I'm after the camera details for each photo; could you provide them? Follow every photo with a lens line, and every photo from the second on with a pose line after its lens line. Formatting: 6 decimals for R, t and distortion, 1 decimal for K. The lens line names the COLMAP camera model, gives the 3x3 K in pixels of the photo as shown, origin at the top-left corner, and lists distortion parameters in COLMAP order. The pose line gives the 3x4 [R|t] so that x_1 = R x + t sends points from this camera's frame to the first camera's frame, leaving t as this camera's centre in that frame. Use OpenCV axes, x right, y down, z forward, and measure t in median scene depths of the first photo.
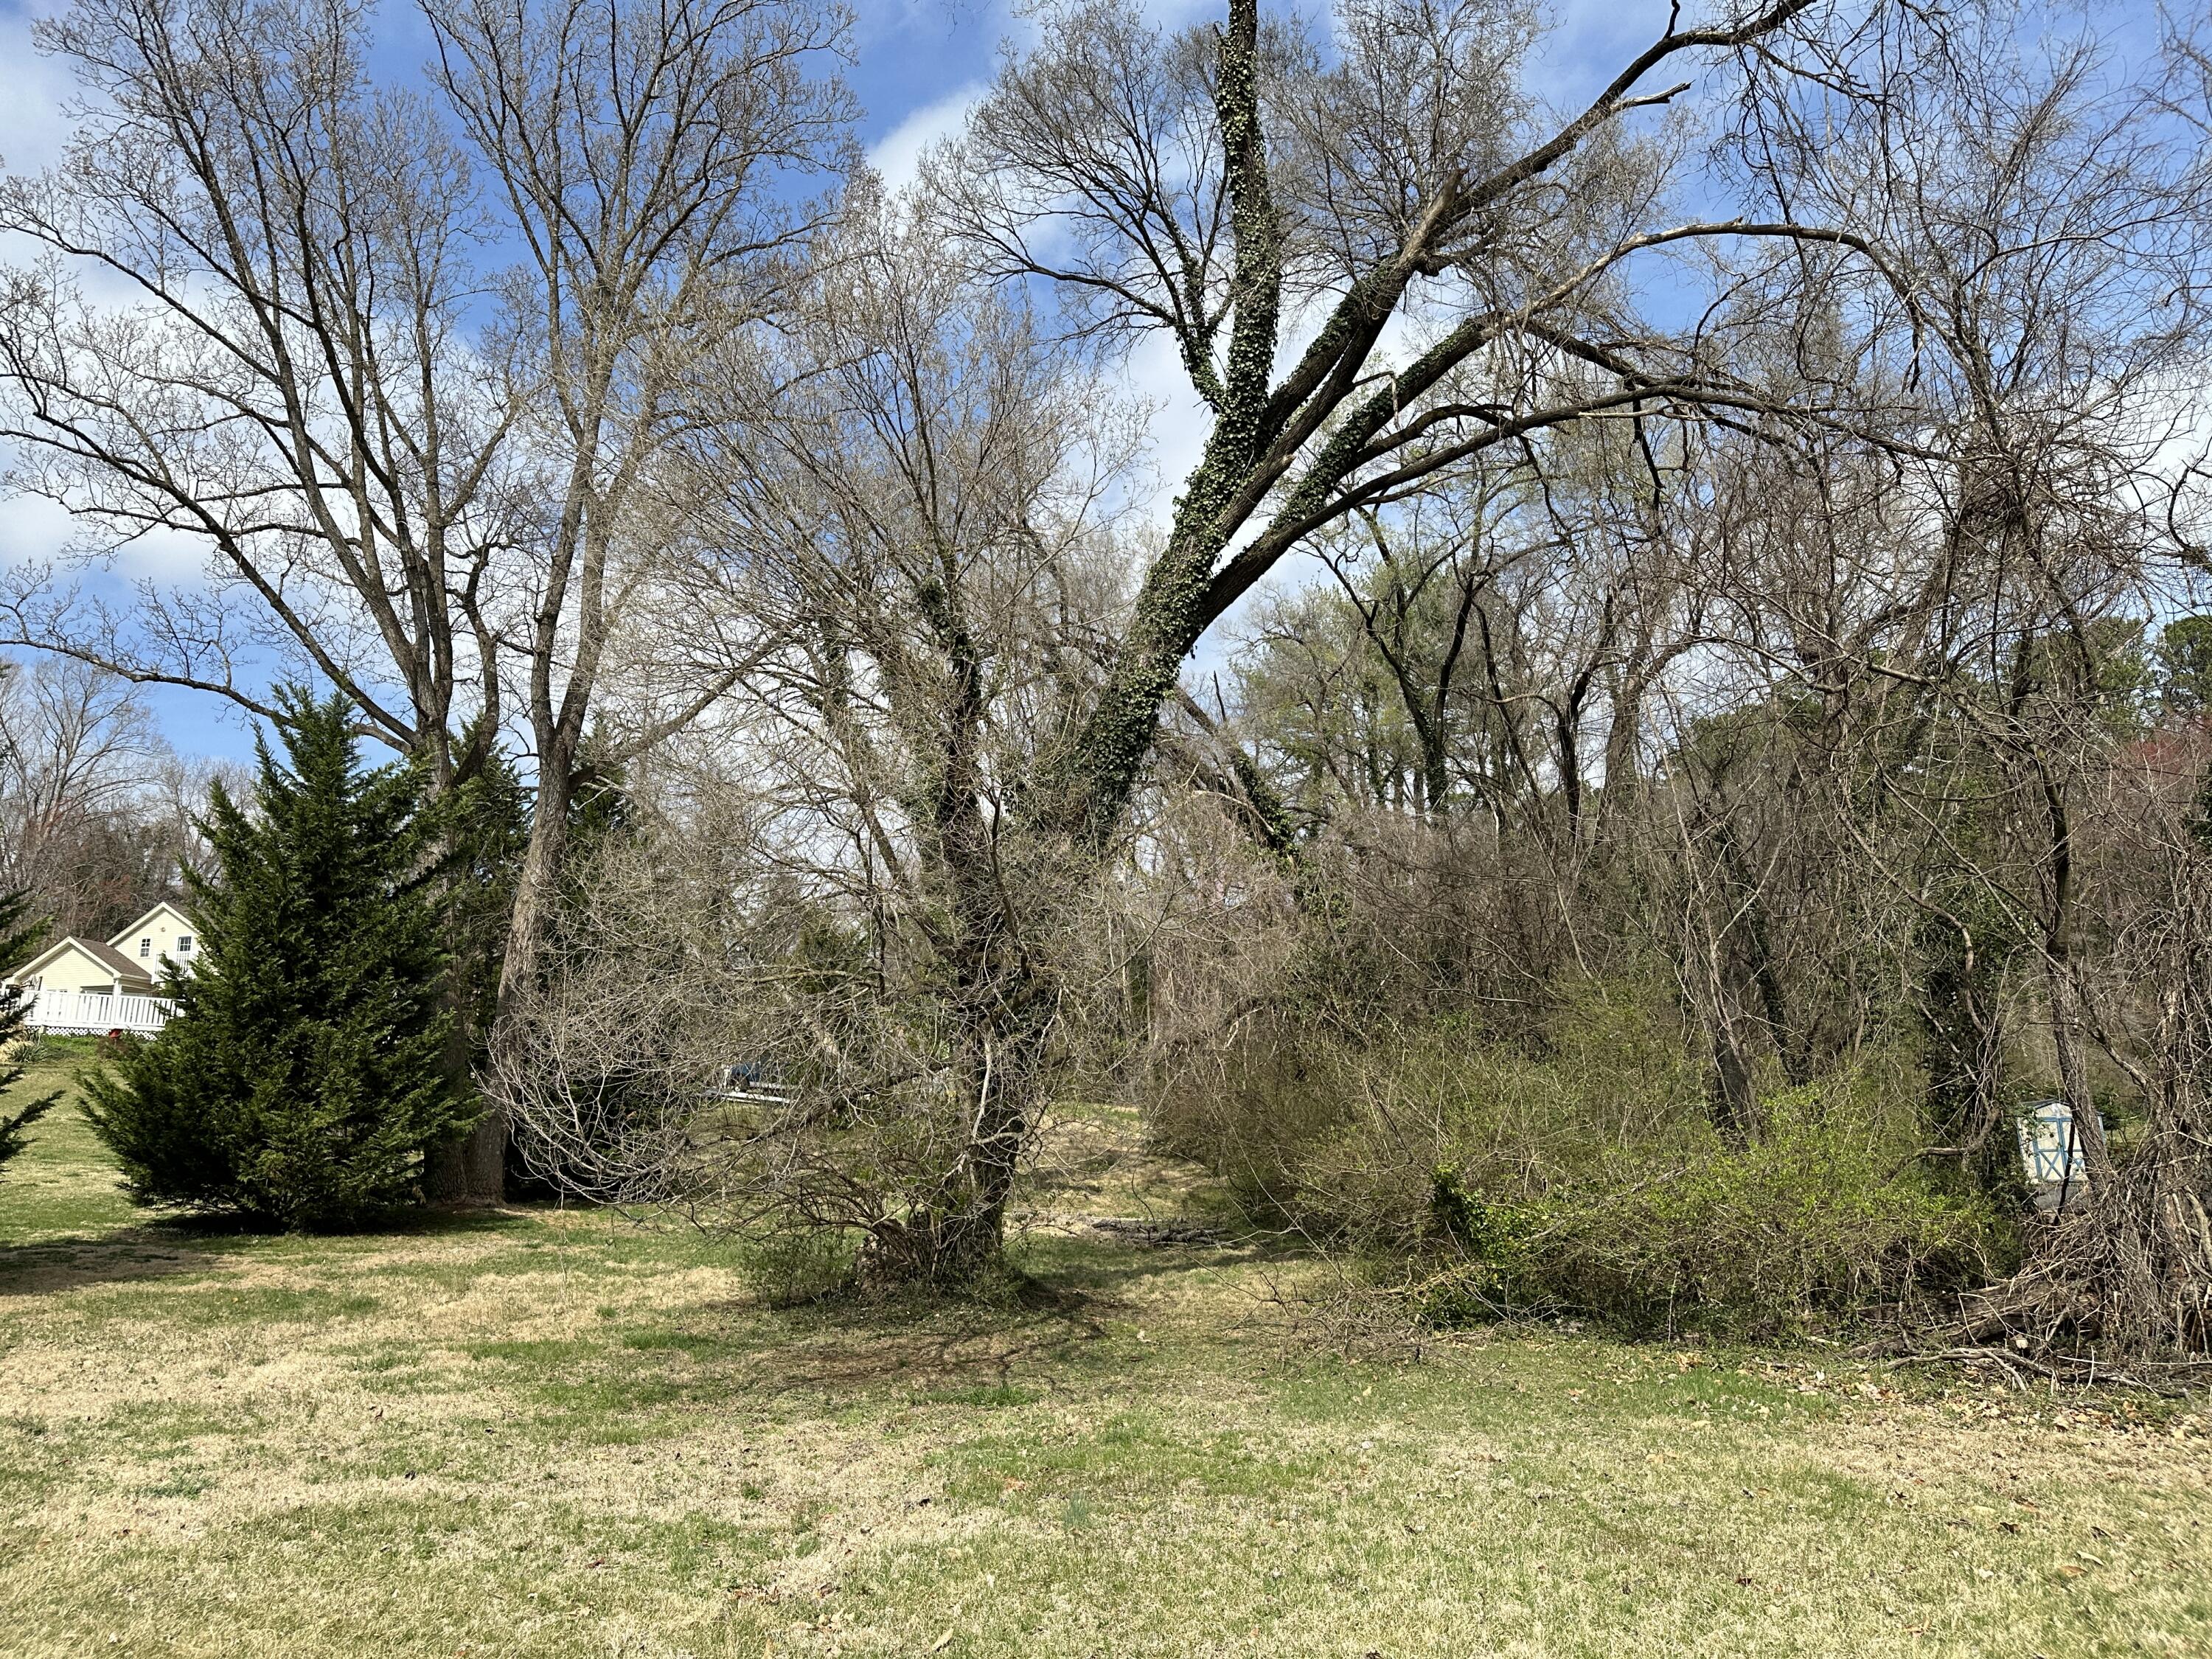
lens RADIAL K [[1554.8, 0, 1106.0], [0, 1554.8, 829.5], [0, 0, 1]] dist [0.081384, 0.000140]
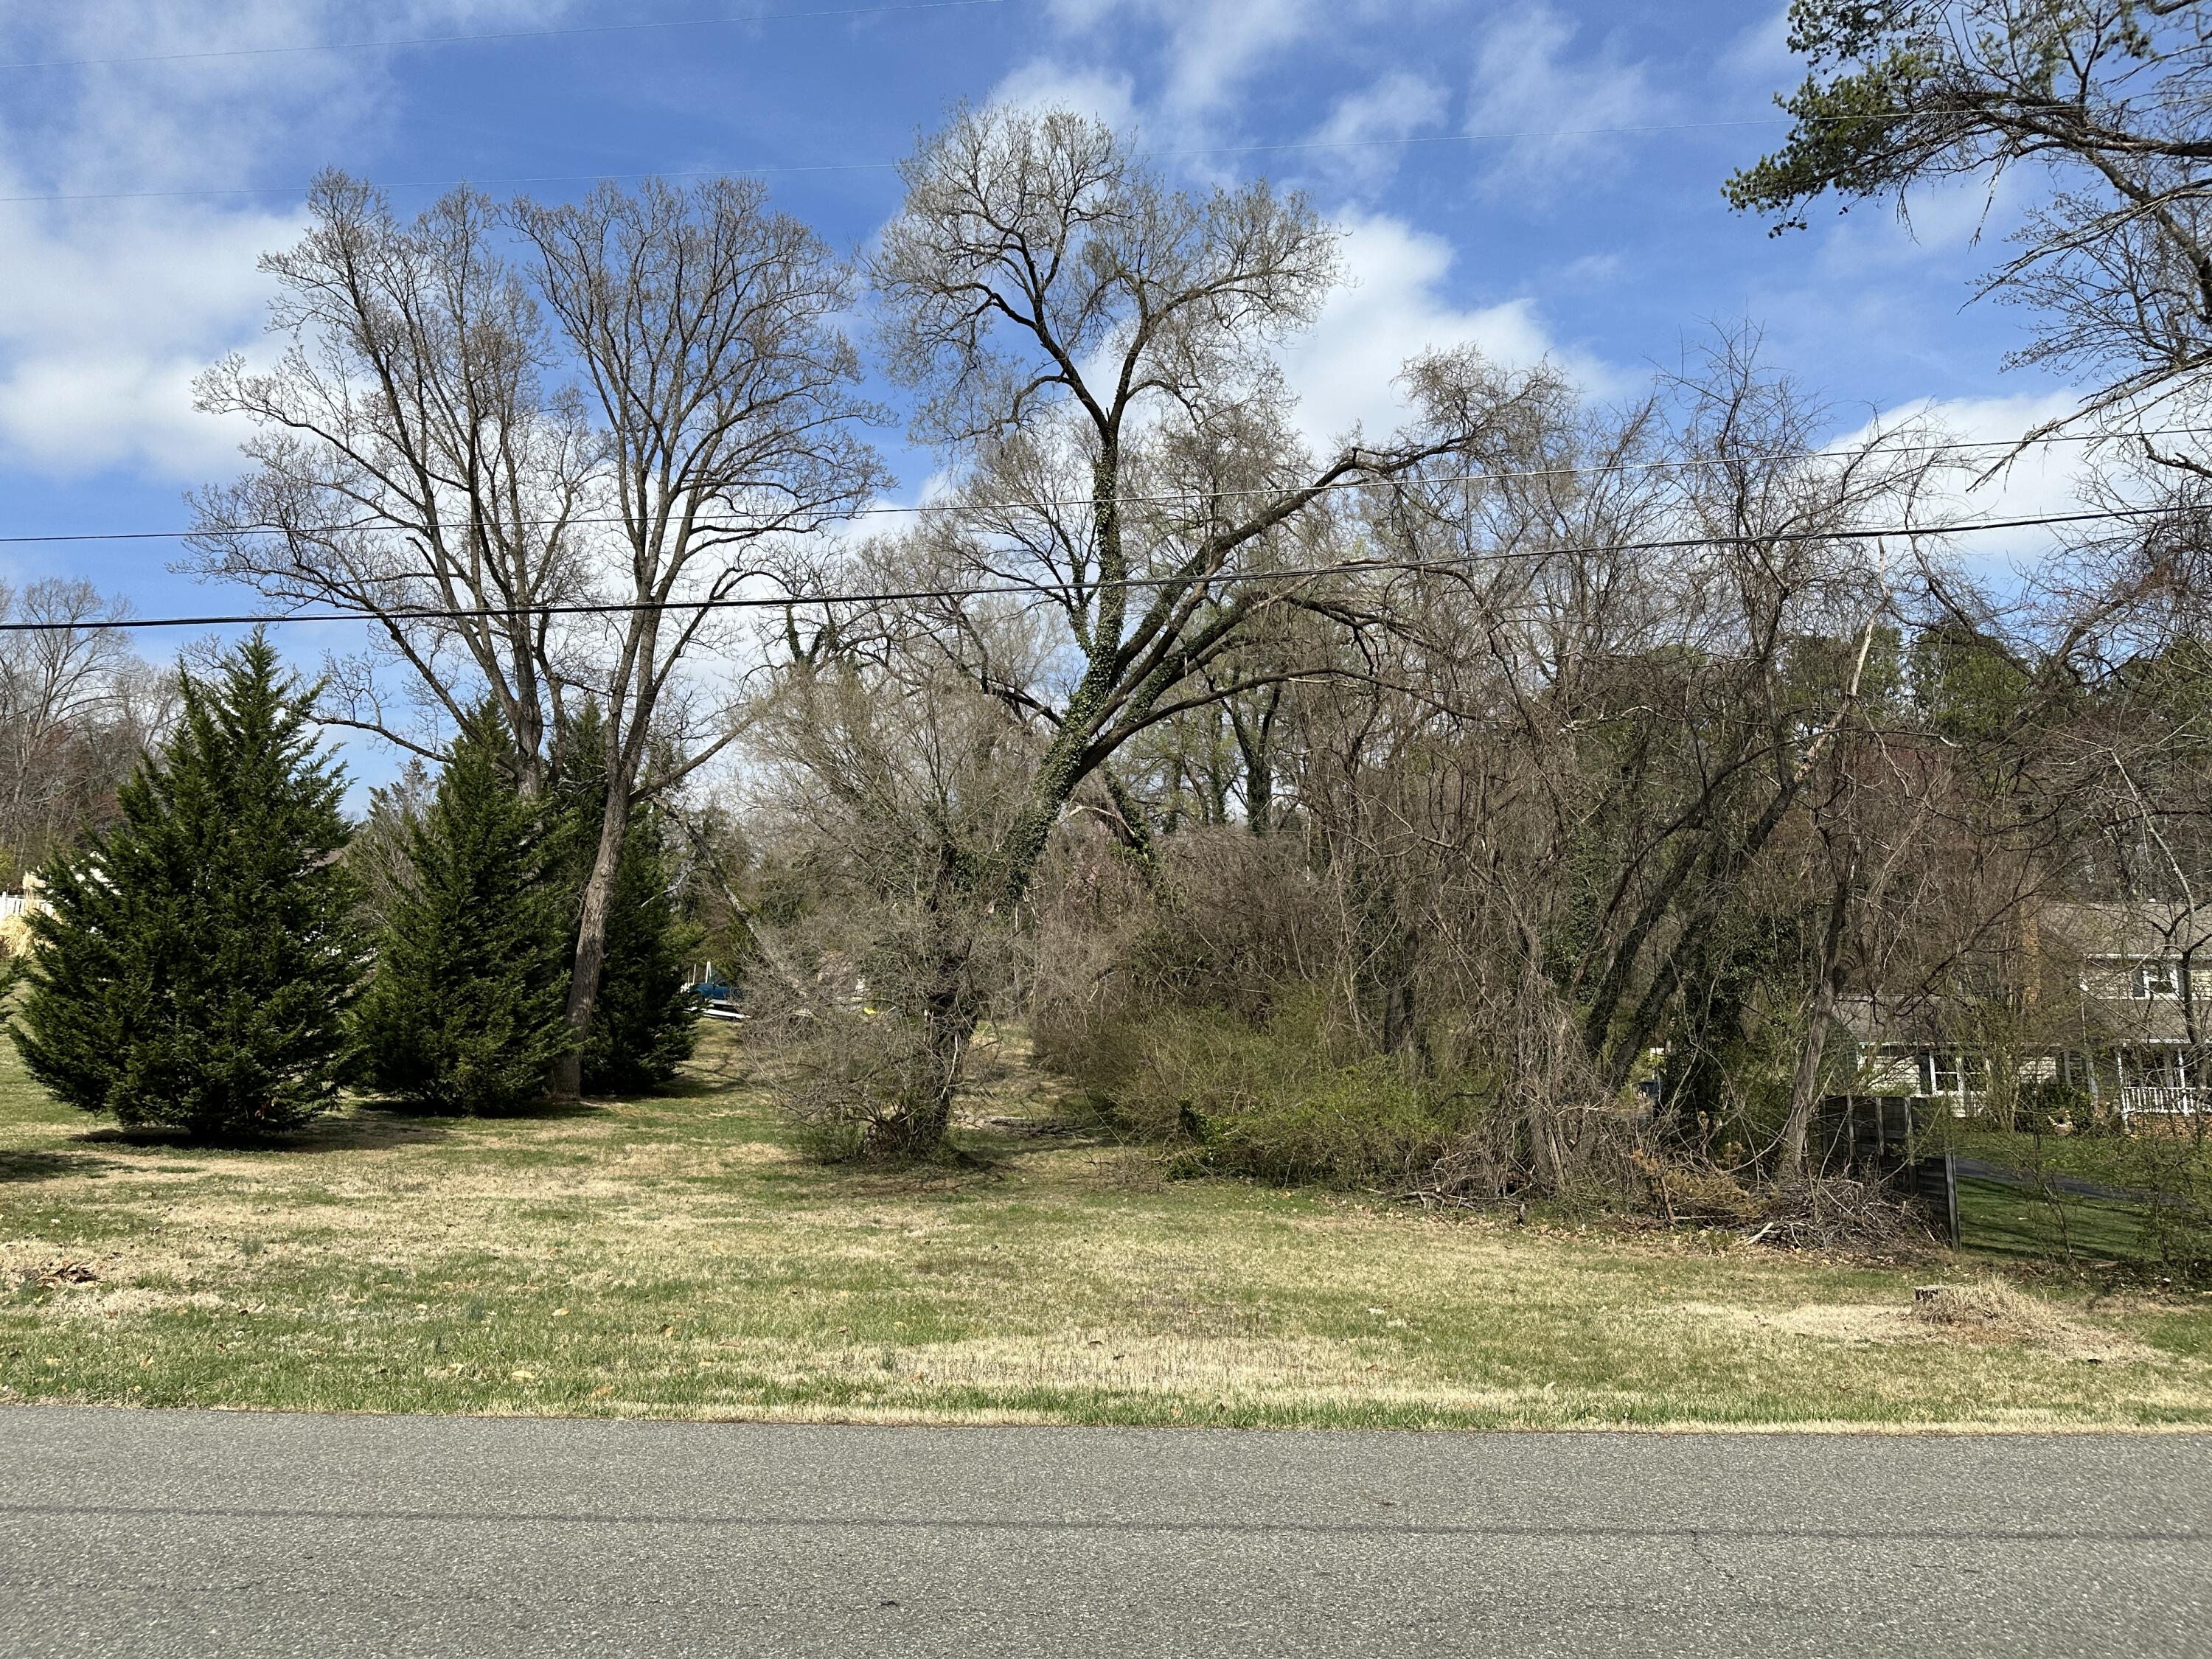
lens RADIAL K [[1530.4, 0, 1106.0], [0, 1530.4, 829.5], [0, 0, 1]] dist [0.151469, -0.000437]
pose [[0.996812, 0.038312, 0.069990, -0.018338], [-0.042519, 0.997313, 0.059649, -0.157659], [-0.067517, -0.062434, 0.995763, -0.609422]]
